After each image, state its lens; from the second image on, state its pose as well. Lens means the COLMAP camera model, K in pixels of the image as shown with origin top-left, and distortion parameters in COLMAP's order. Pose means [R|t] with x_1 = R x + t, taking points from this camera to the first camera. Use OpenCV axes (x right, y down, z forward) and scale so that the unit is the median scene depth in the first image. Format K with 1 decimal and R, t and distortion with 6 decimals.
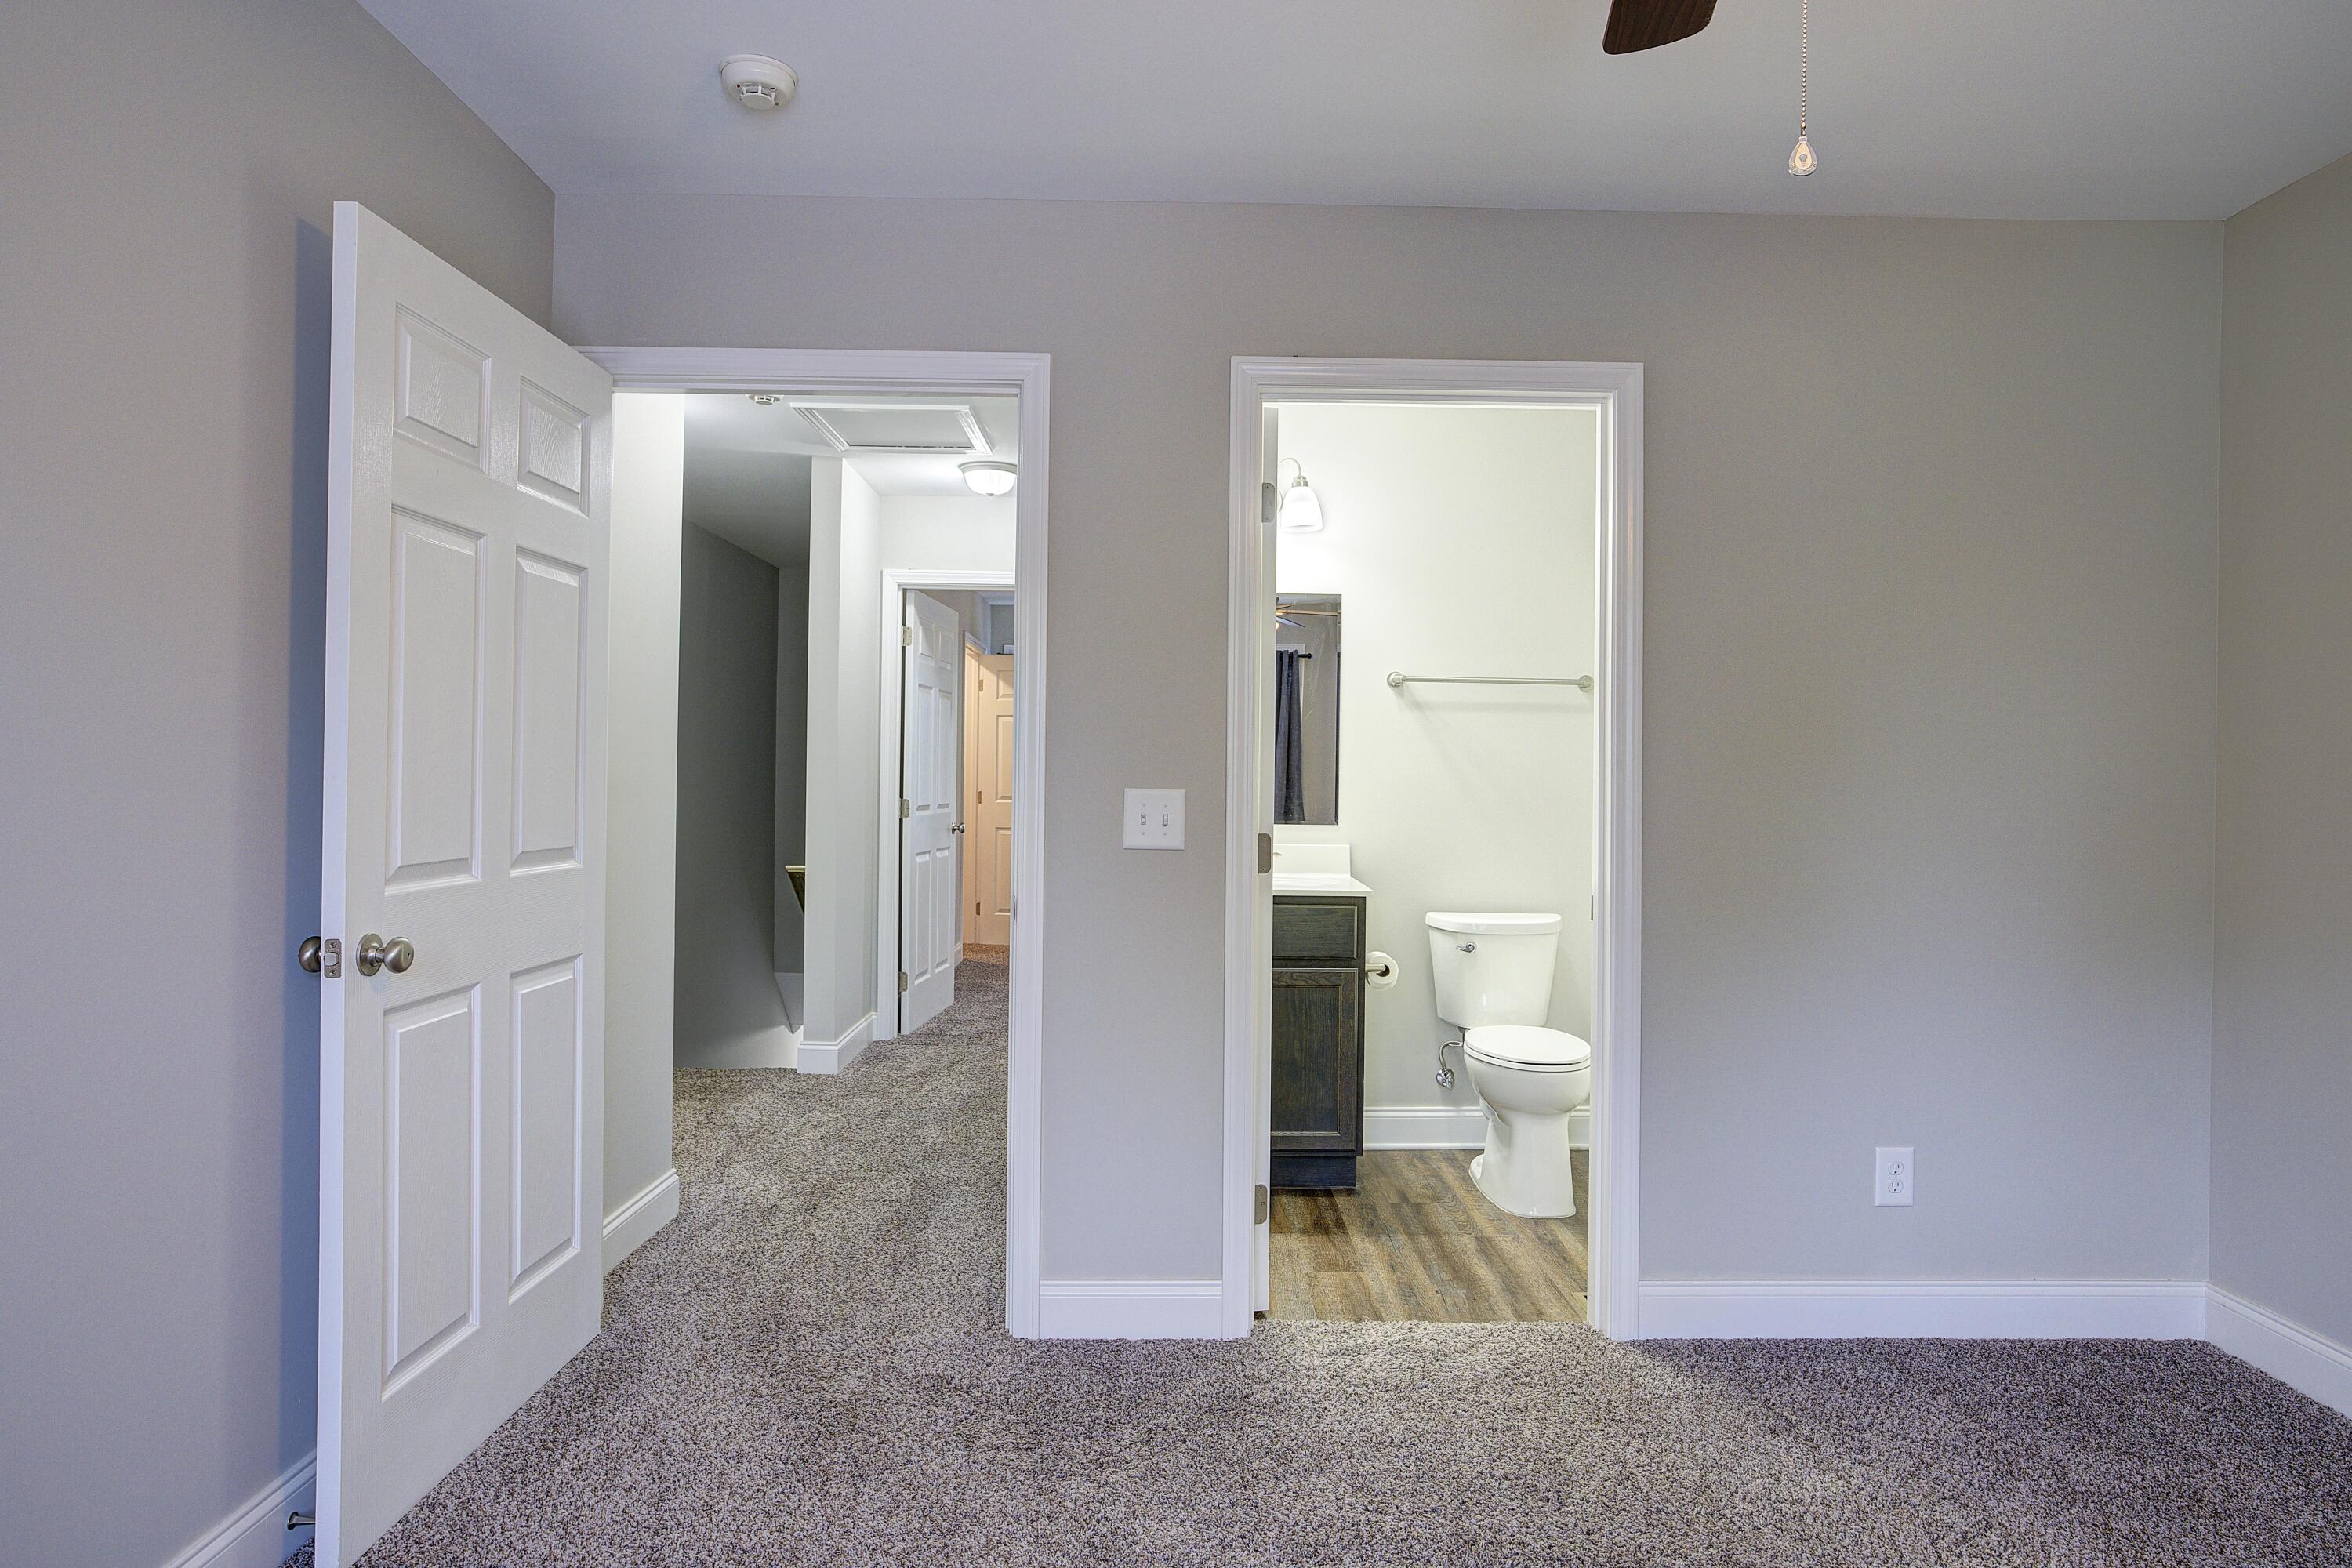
lens RADIAL K [[1384.2, 0, 1176.2], [0, 1384.2, 774.1], [0, 0, 1]] dist [-0.036691, 0.031670]
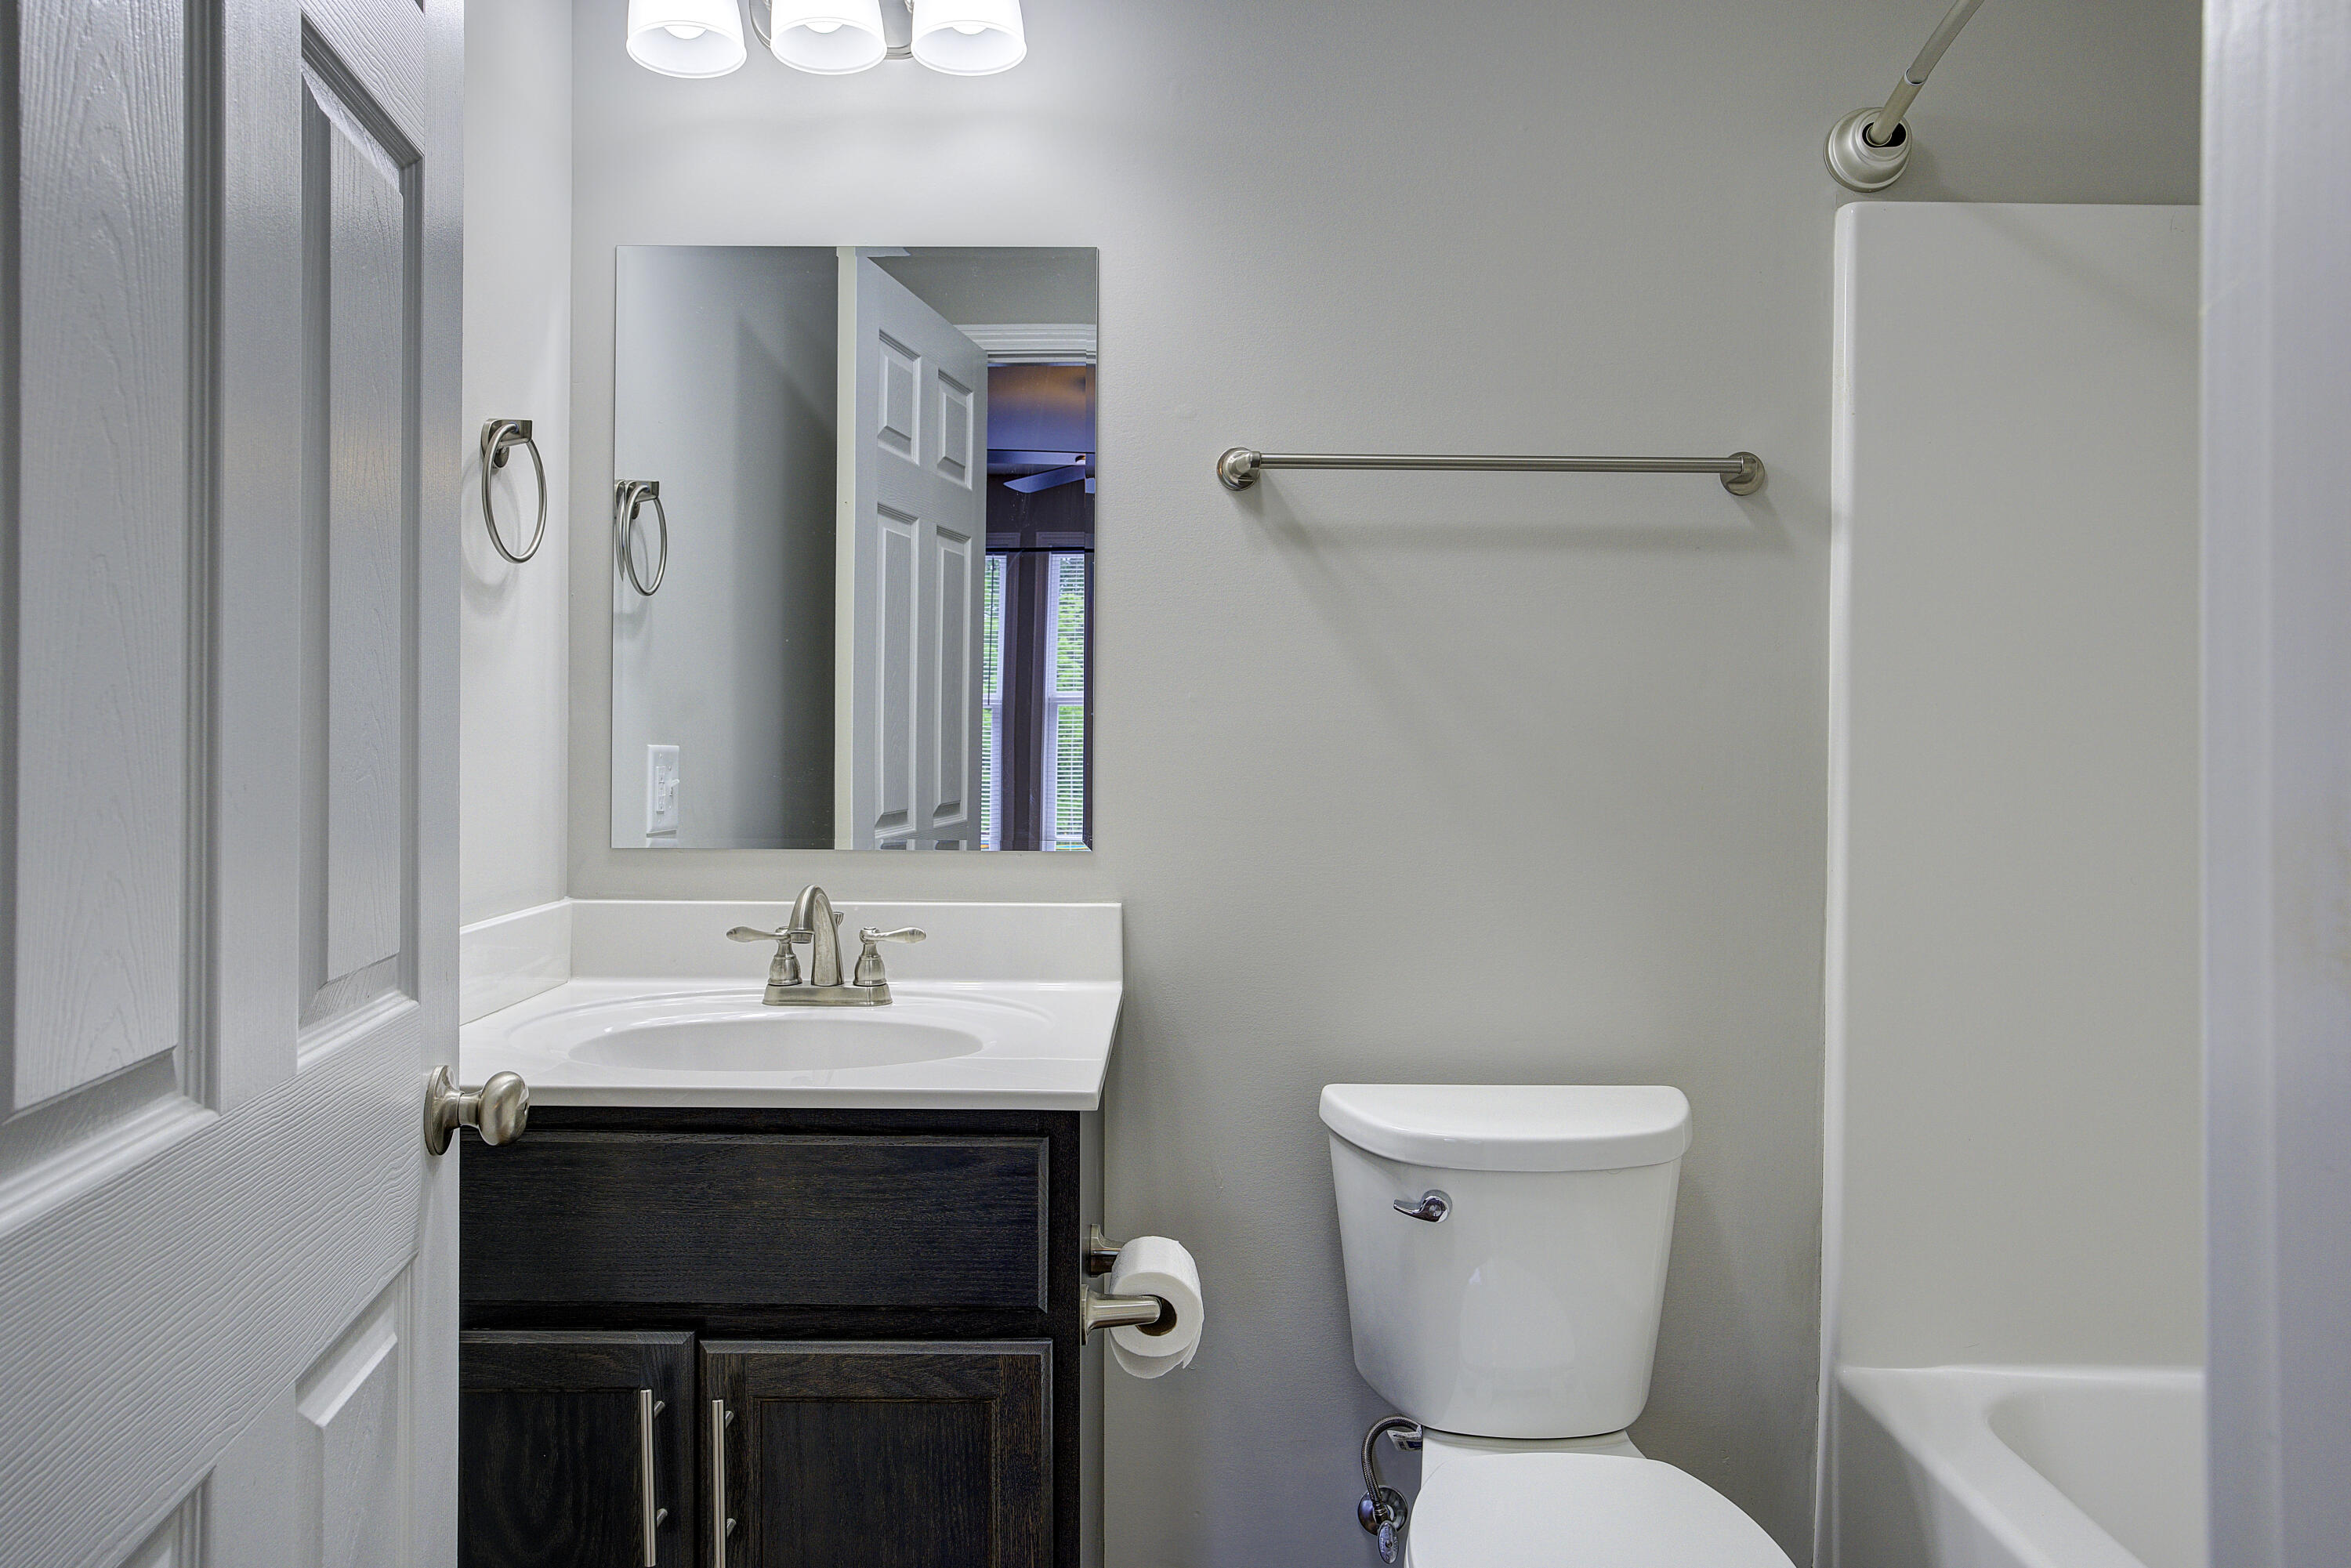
lens RADIAL K [[1522.1, 0, 1177.3], [0, 1522.1, 726.5], [0, 0, 1]] dist [-0.022961, 0.029762]
pose [[0.999822, -0.010289, -0.015795, 0.195606], [0.010242, 0.999943, -0.003068, 0.004774], [0.015826, 0.002905, 0.999871, 0.774365]]
